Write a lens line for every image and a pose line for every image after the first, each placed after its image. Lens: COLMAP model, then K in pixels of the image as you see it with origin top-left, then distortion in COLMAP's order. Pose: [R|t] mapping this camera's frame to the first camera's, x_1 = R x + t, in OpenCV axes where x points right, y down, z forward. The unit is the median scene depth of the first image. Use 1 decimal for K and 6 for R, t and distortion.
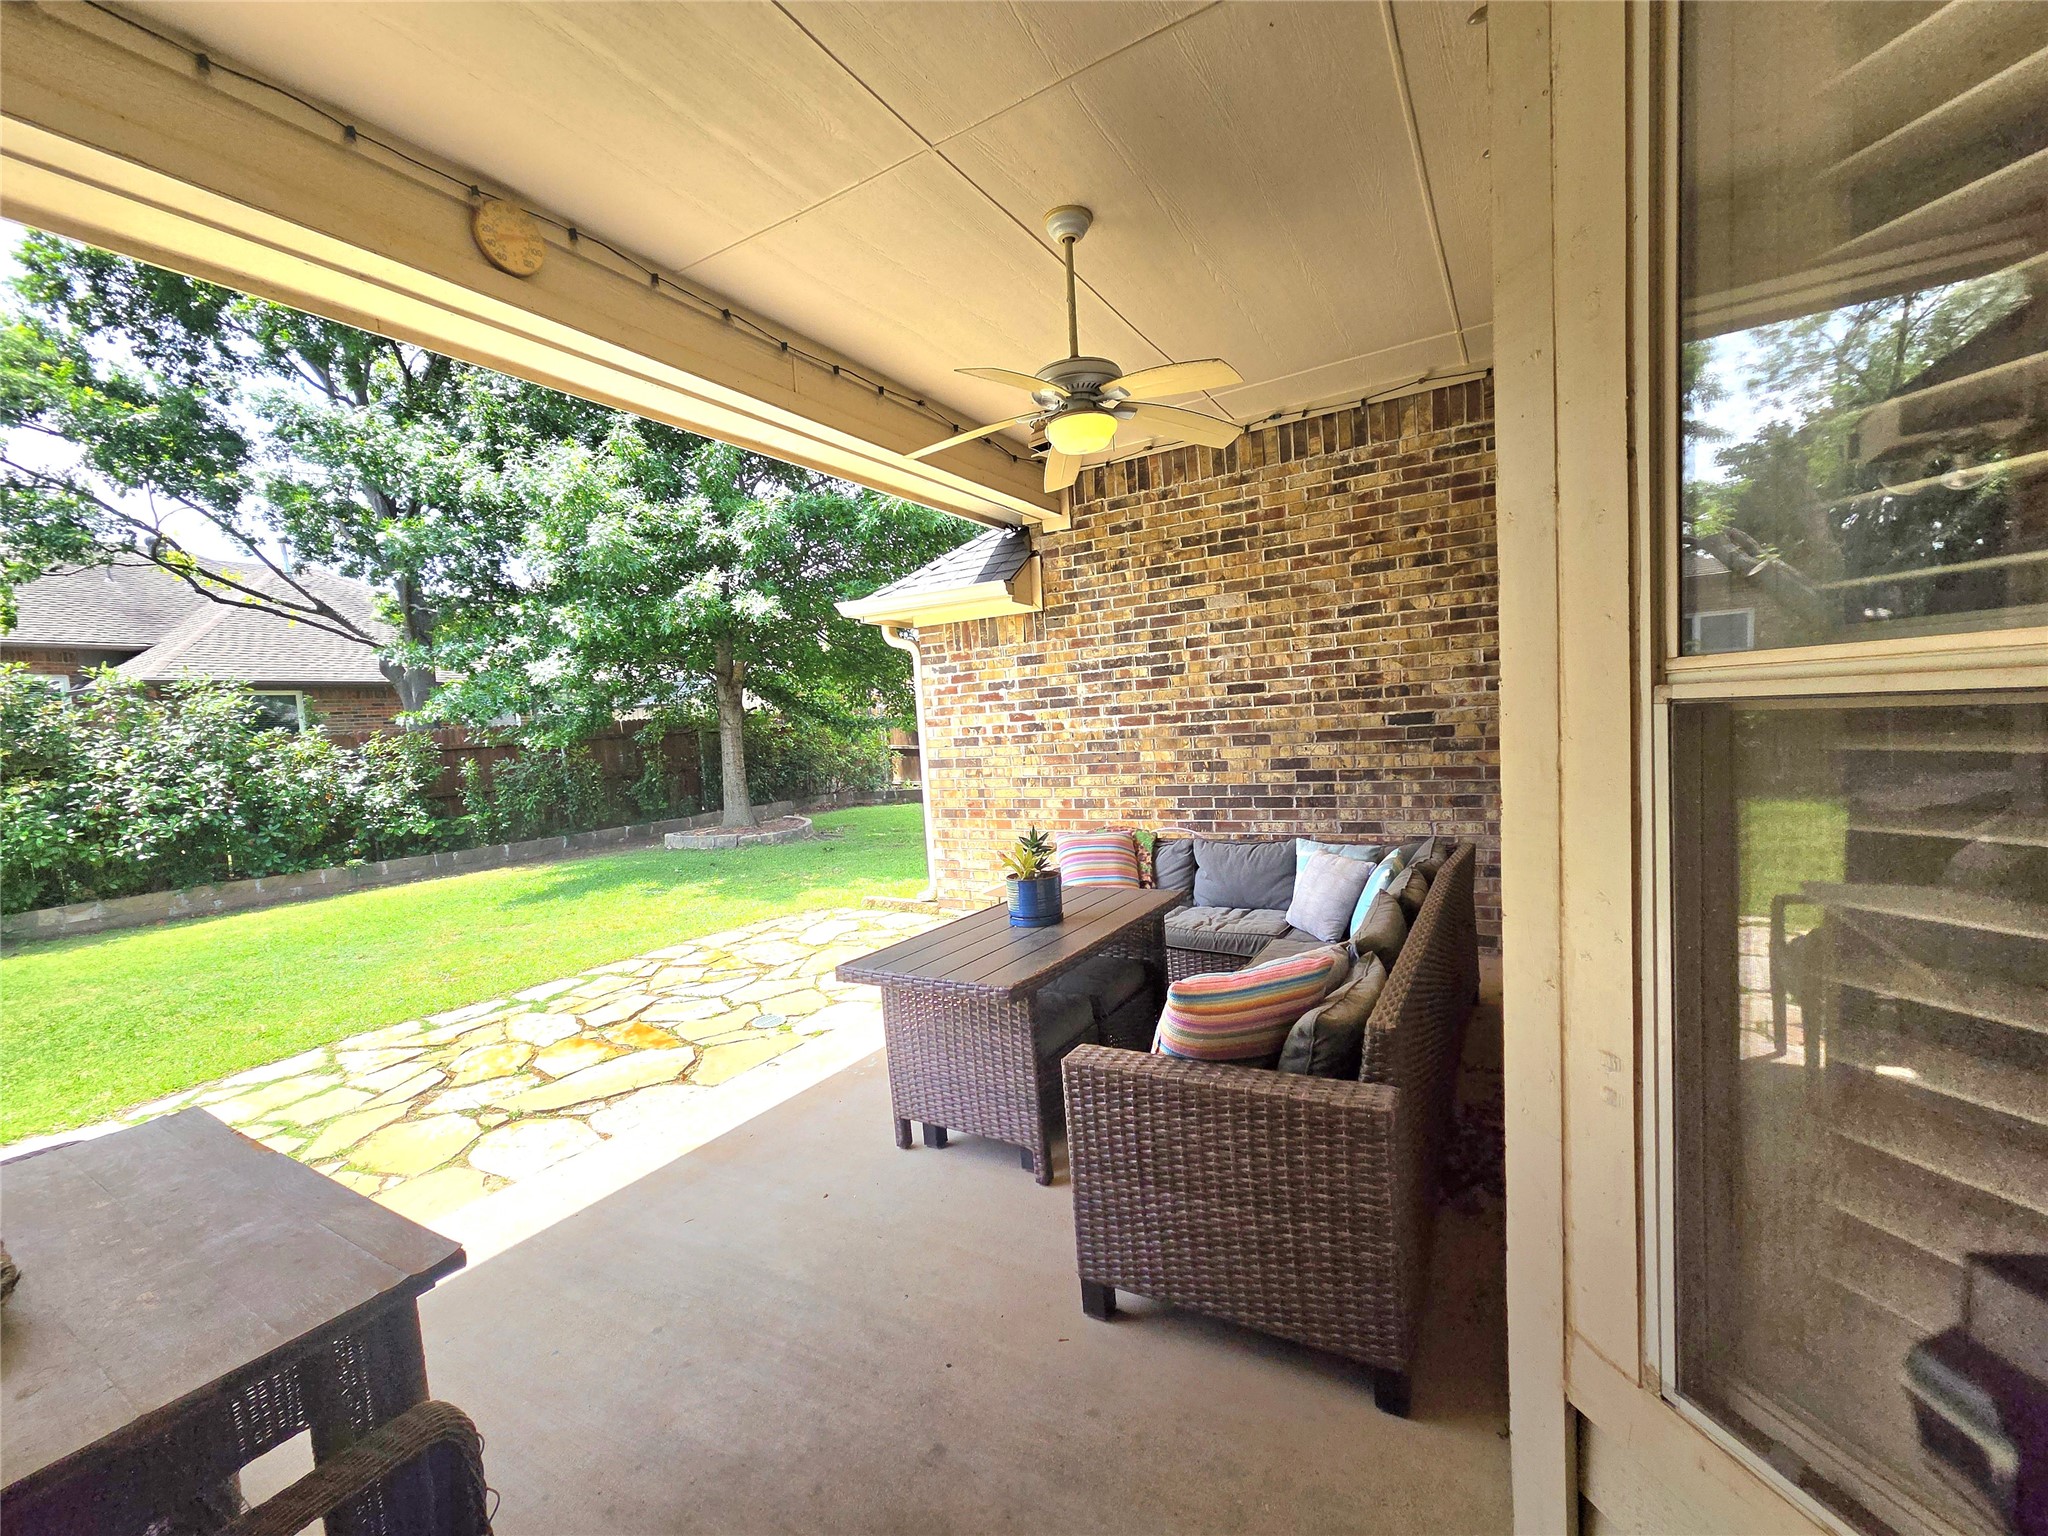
lens RADIAL K [[838.8, 0, 1030.3], [0, 838.8, 770.2], [0, 0, 1]] dist [0.000730, -0.000037]
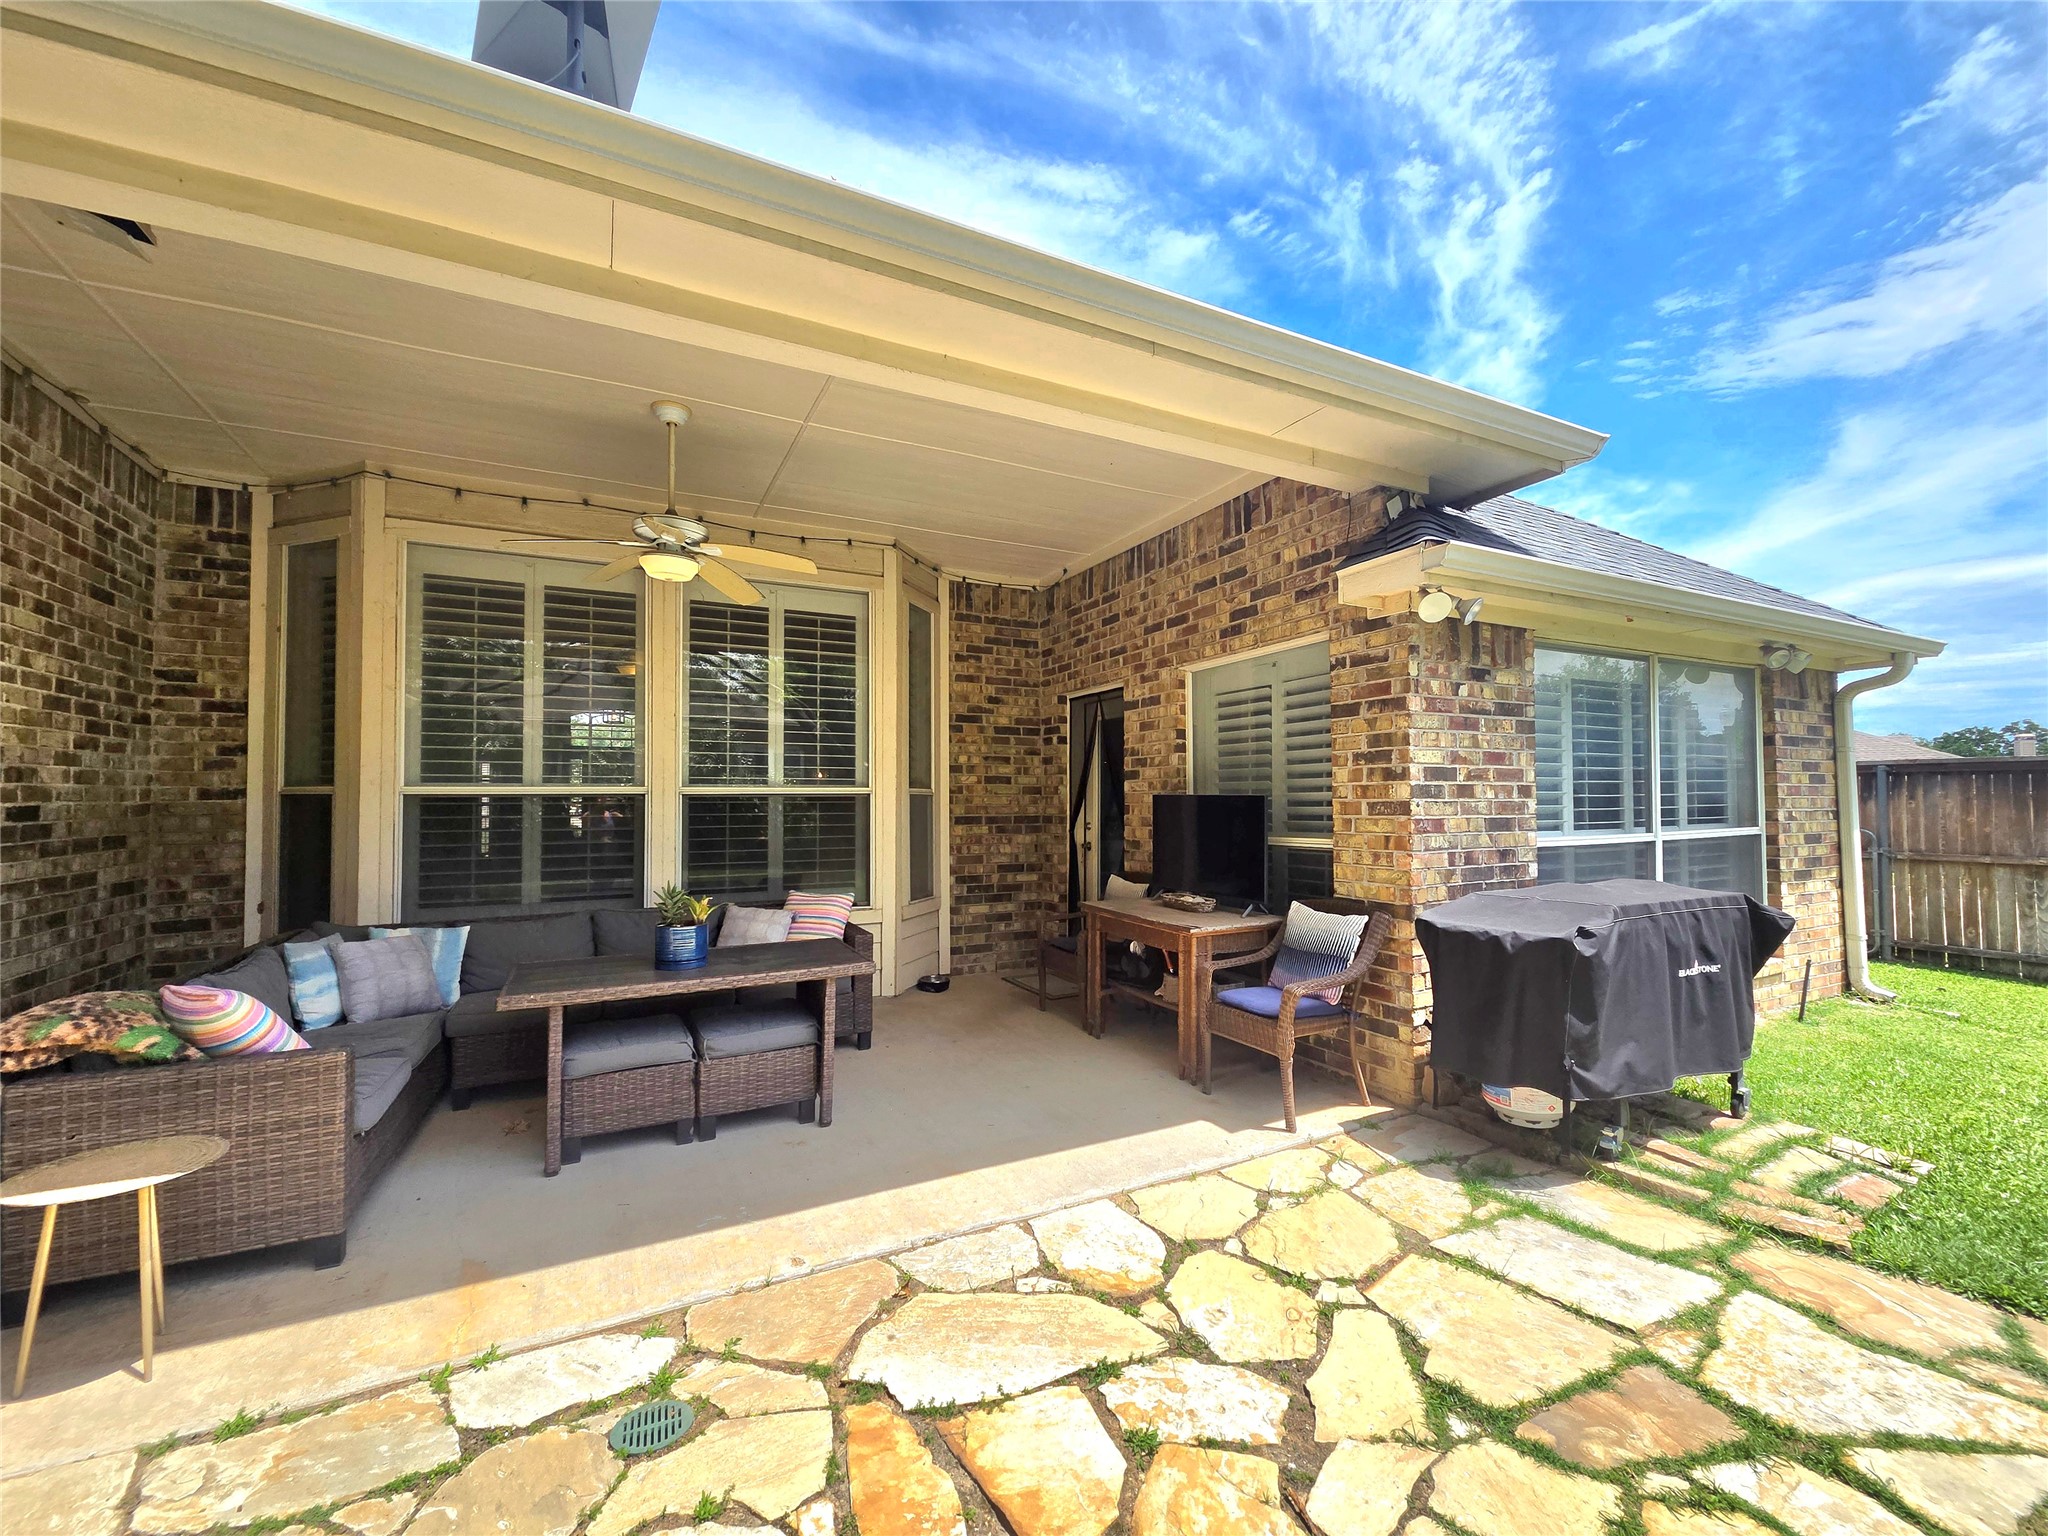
lens RADIAL K [[838.8, 0, 1023.4], [0, 838.8, 770.7], [0, 0, 1]] dist [0.000730, -0.000037]
pose [[-0.844215, 0.082431, 0.529629, -0.818421], [0.091458, 0.995766, -0.009197, -0.014861], [-0.528144, 0.040675, -0.848180, 1.400582]]
